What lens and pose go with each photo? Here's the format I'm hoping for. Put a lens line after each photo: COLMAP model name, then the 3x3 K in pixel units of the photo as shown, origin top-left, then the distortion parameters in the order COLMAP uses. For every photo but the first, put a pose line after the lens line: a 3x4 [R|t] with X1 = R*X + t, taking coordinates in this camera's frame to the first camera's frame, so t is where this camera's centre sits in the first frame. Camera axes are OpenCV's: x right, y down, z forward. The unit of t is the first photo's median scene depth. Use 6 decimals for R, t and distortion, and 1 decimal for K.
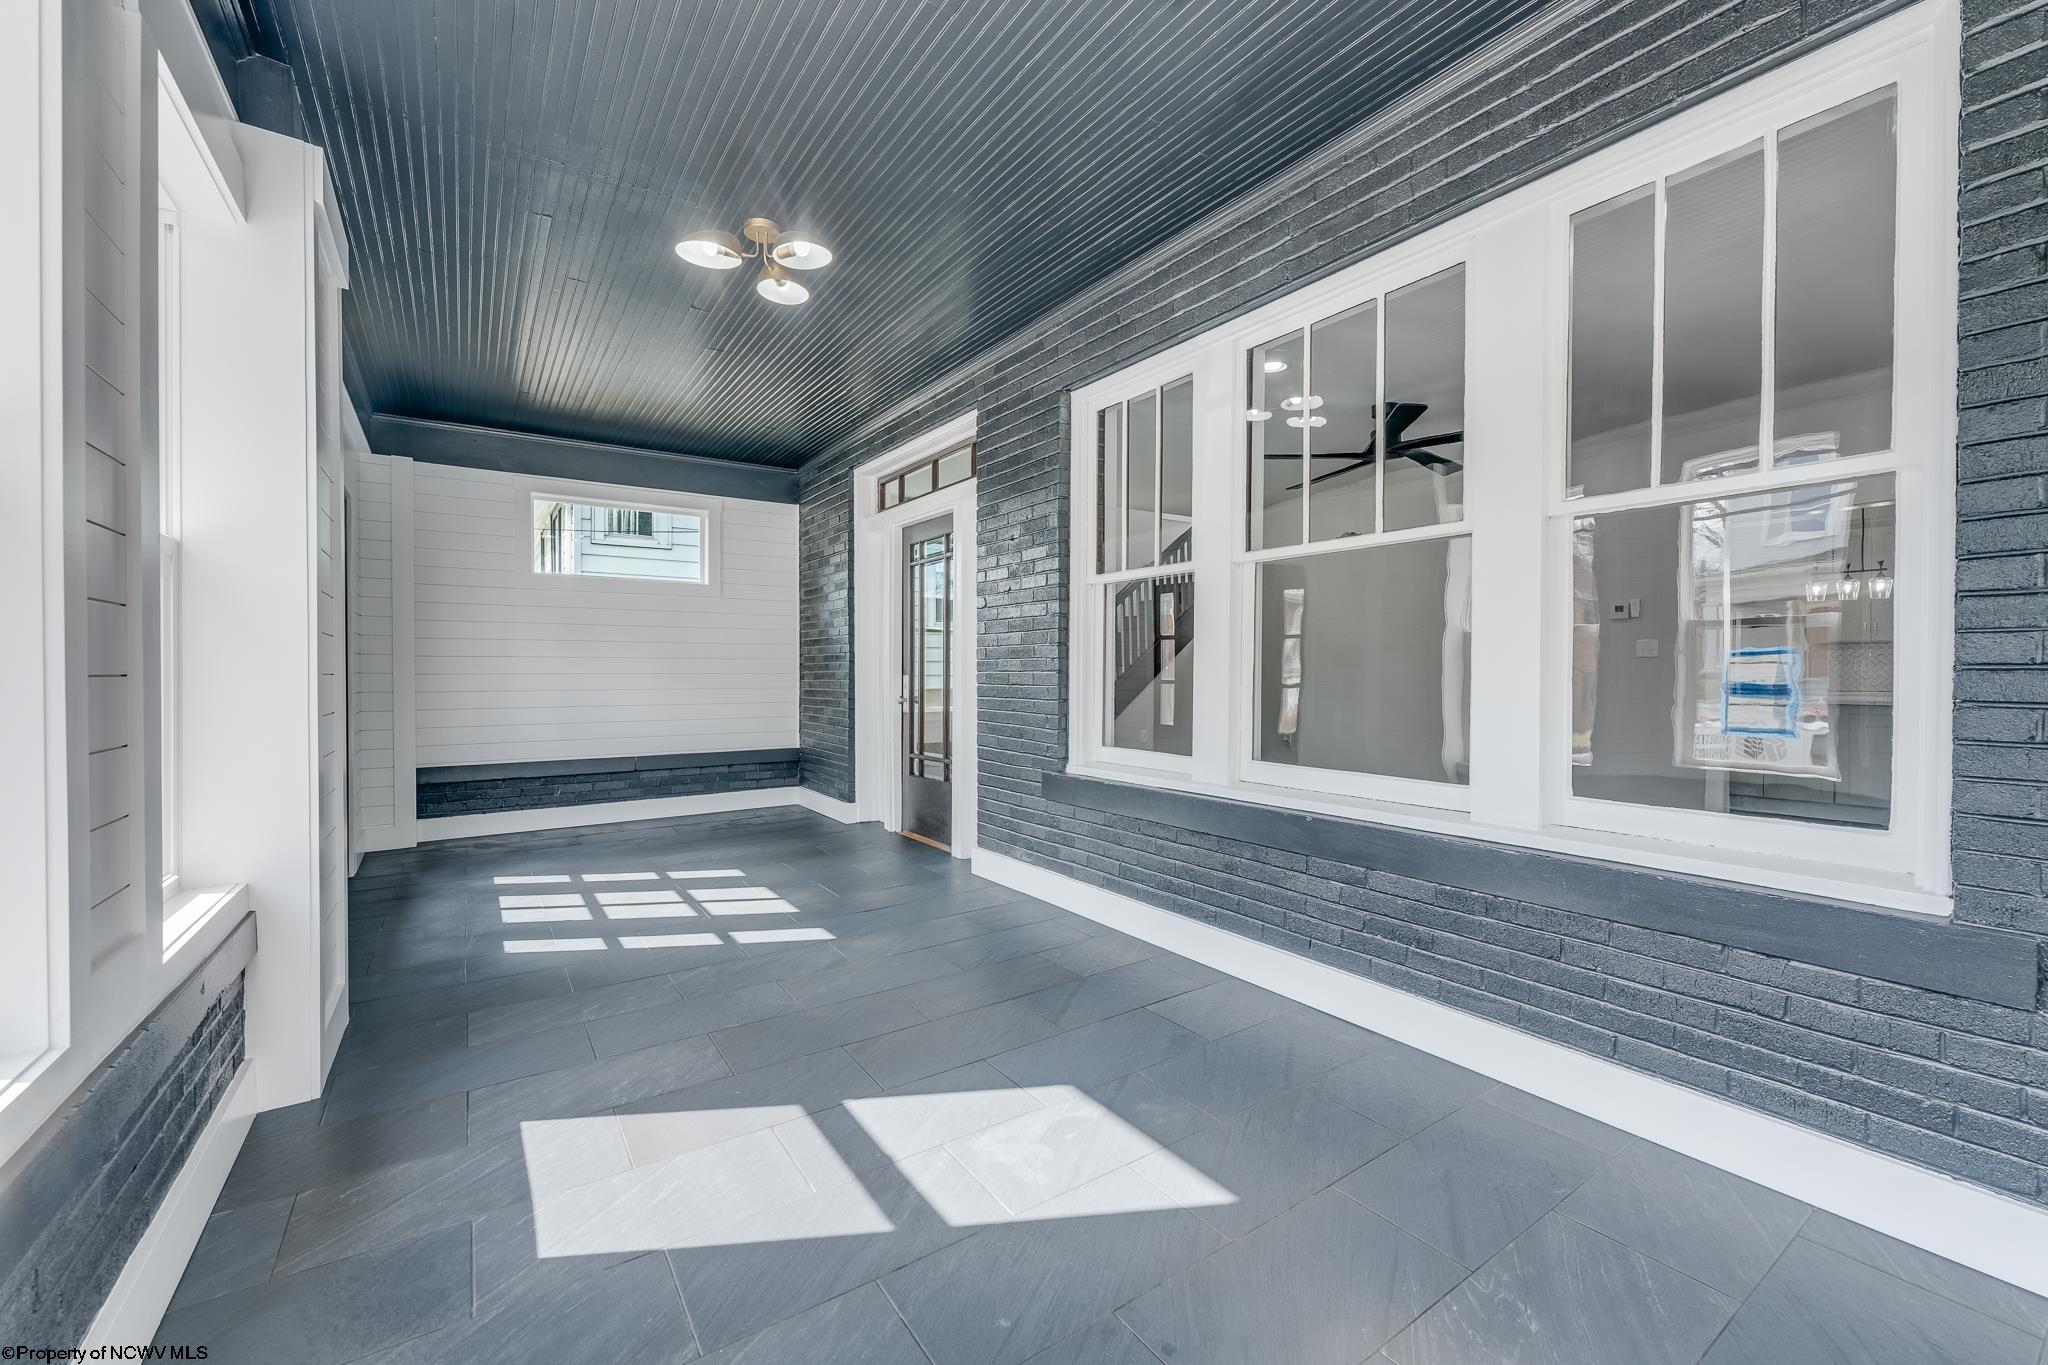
lens RADIAL K [[806.5, 0, 1014.0], [0, 806.5, 673.7], [0, 0, 1]] dist [-0.001412, 0.000023]
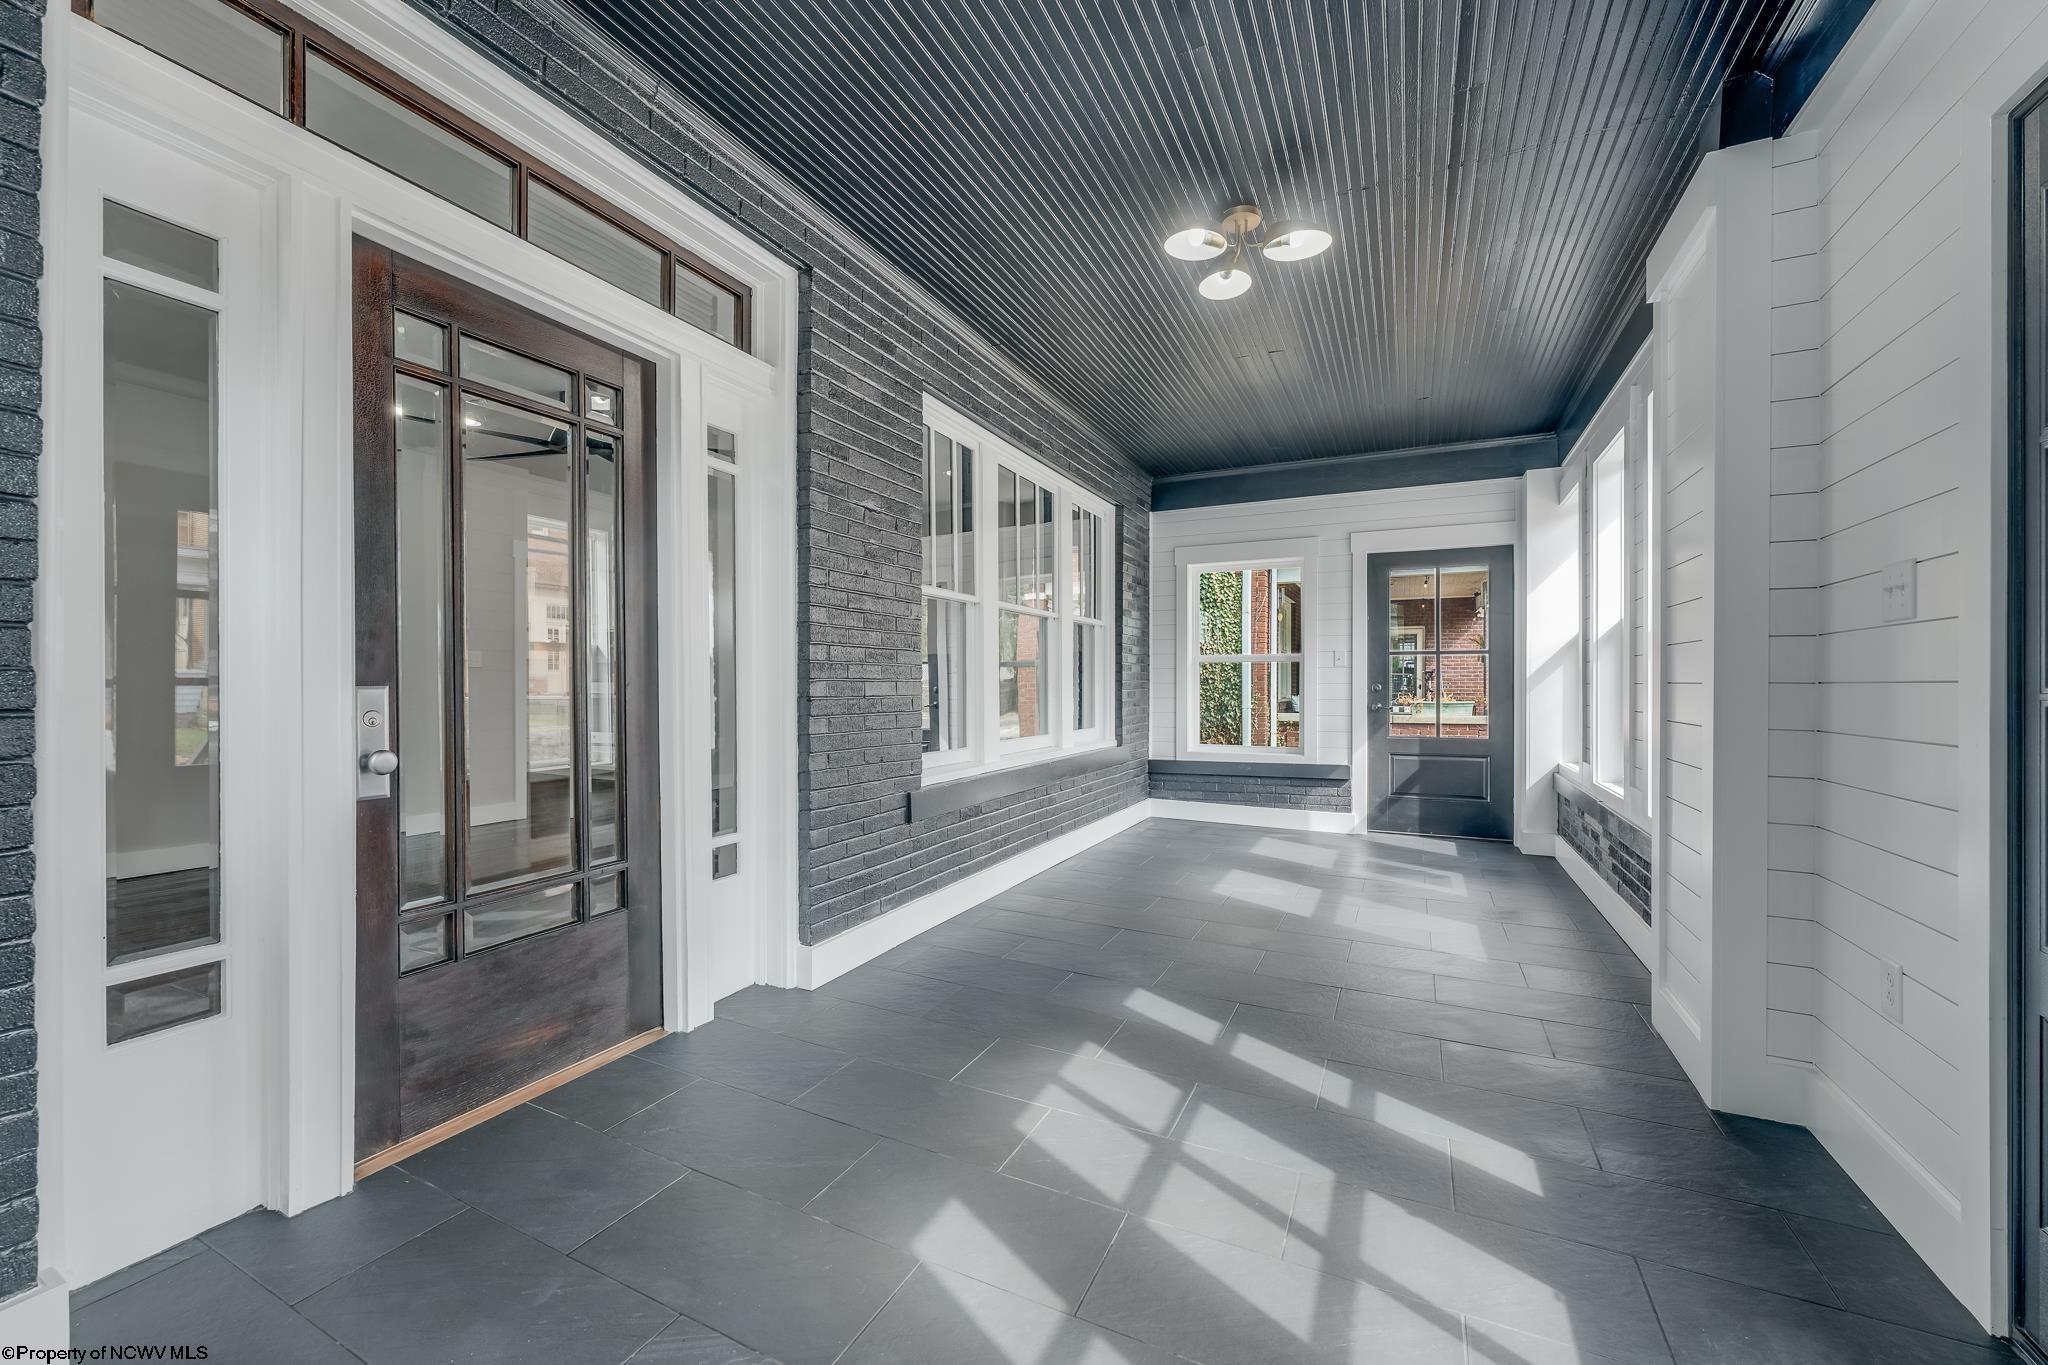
lens RADIAL K [[806.5, 0, 1014.1], [0, 806.5, 683.4], [0, 0, 1]] dist [-0.001412, 0.000023]
pose [[-0.503484, -0.006369, 0.863981, -0.834733], [0.006920, 0.999911, 0.011404, -0.008067], [-0.863977, 0.011721, -0.503395, 1.425057]]
